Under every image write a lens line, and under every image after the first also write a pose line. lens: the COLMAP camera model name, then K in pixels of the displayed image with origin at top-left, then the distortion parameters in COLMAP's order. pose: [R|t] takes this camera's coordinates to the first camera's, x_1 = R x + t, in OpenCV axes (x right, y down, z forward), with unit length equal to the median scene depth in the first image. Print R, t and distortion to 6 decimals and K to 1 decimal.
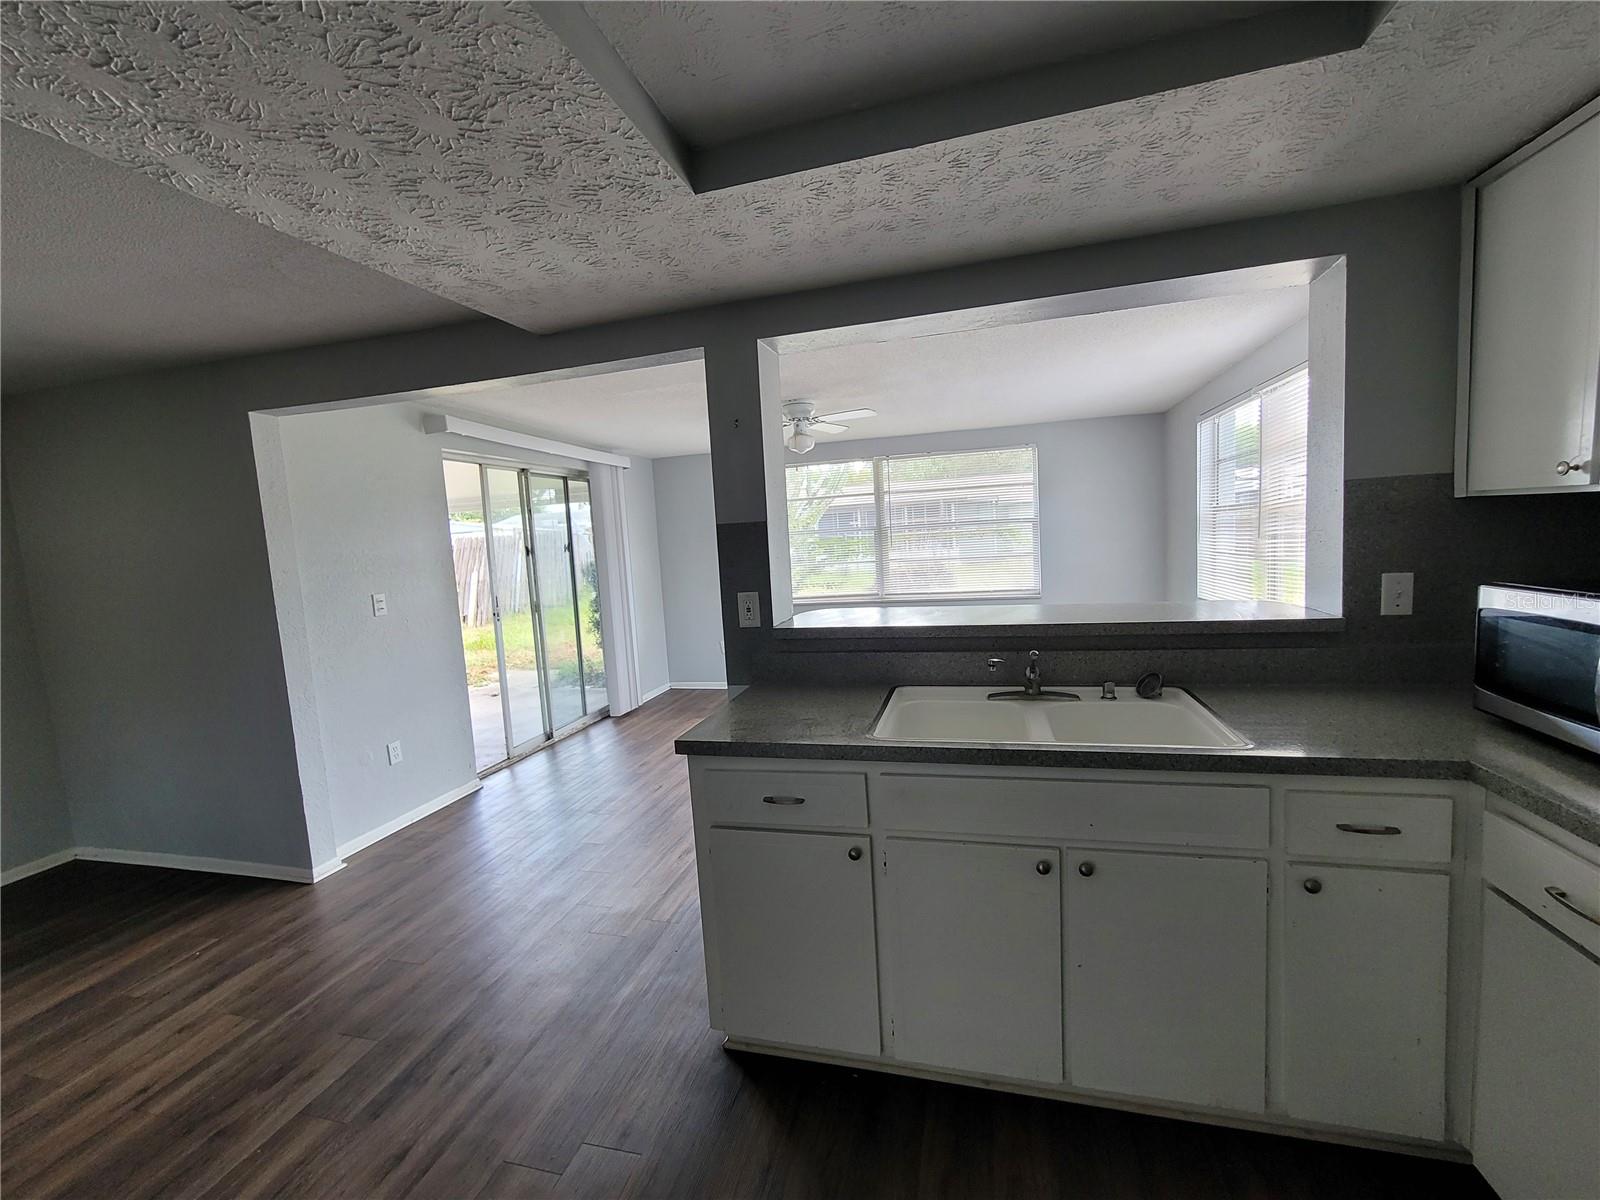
lens RADIAL K [[654.5, 0, 806.4], [0, 654.5, 600.2], [0, 0, 1]] dist [-0.002446, -0.000458]
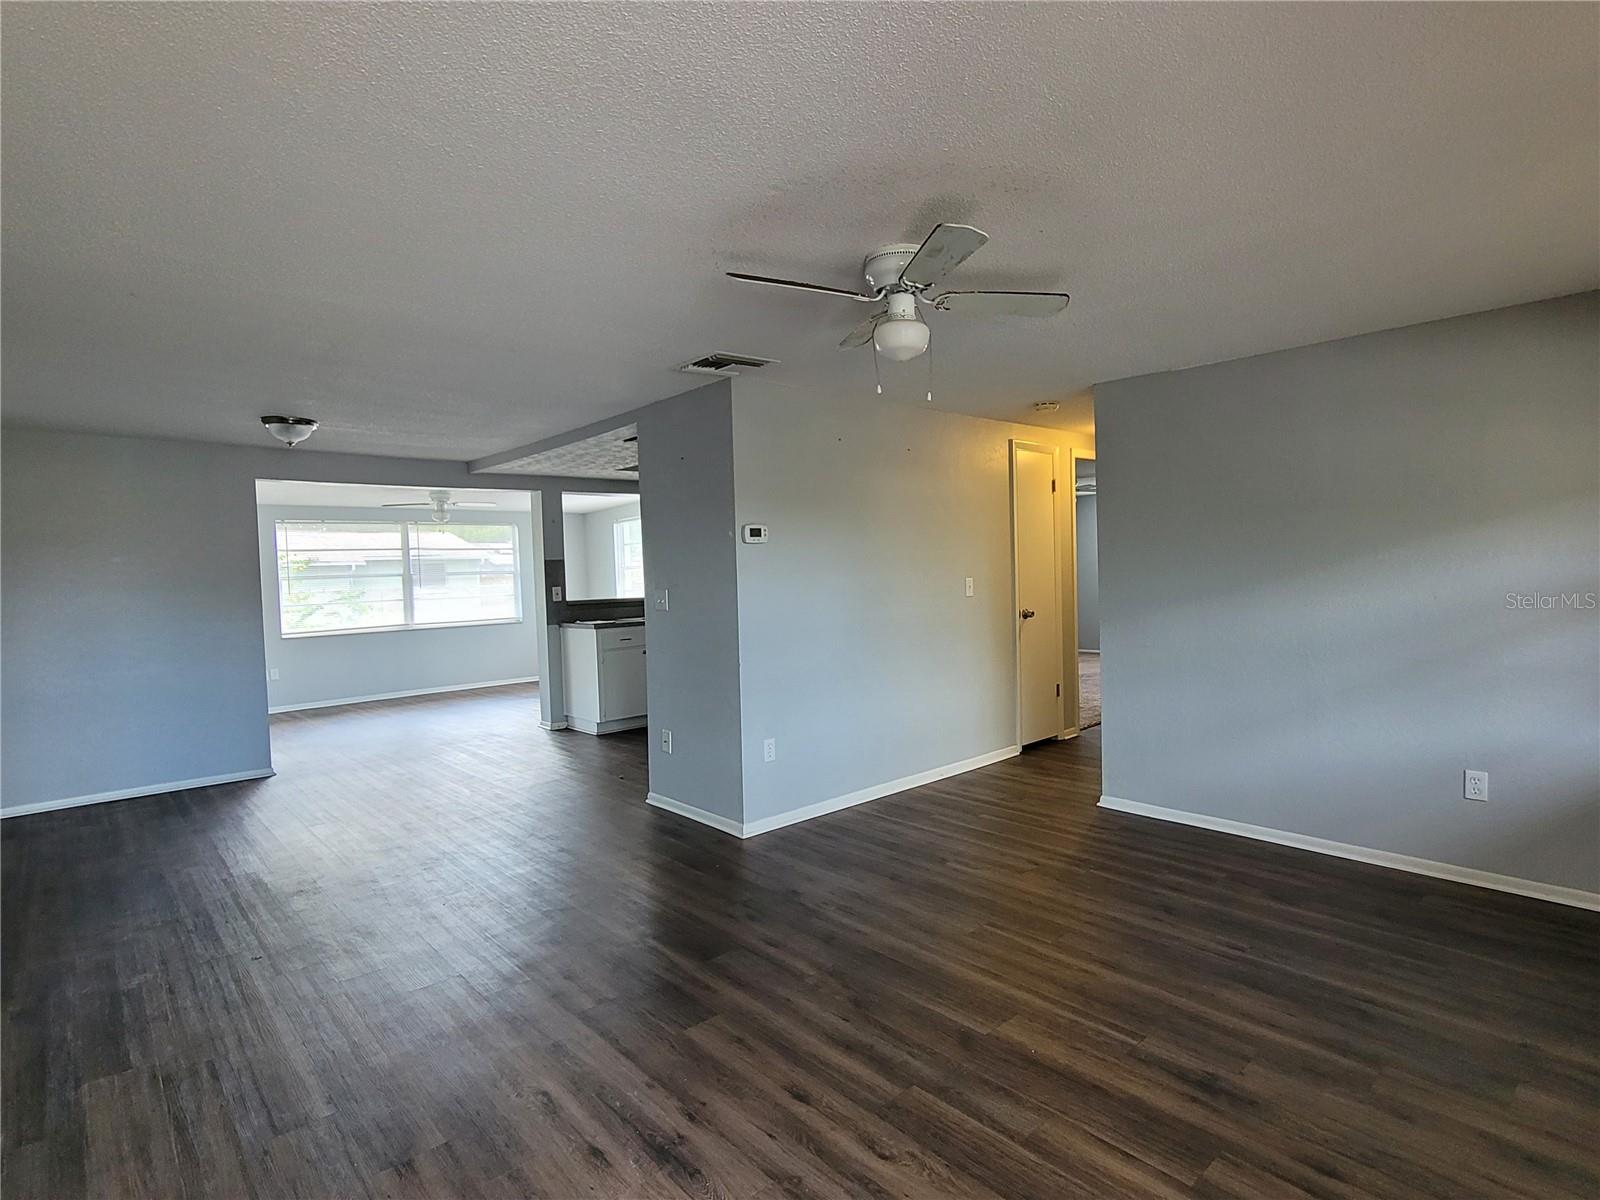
lens RADIAL K [[654.5, 0, 806.4], [0, 654.5, 600.2], [0, 0, 1]] dist [-0.002446, -0.000458]
pose [[0.552831, -0.002110, 0.833291, -1.647575], [0.089580, 0.994352, -0.056913, 0.265861], [-0.828464, 0.106109, 0.549898, -1.169761]]
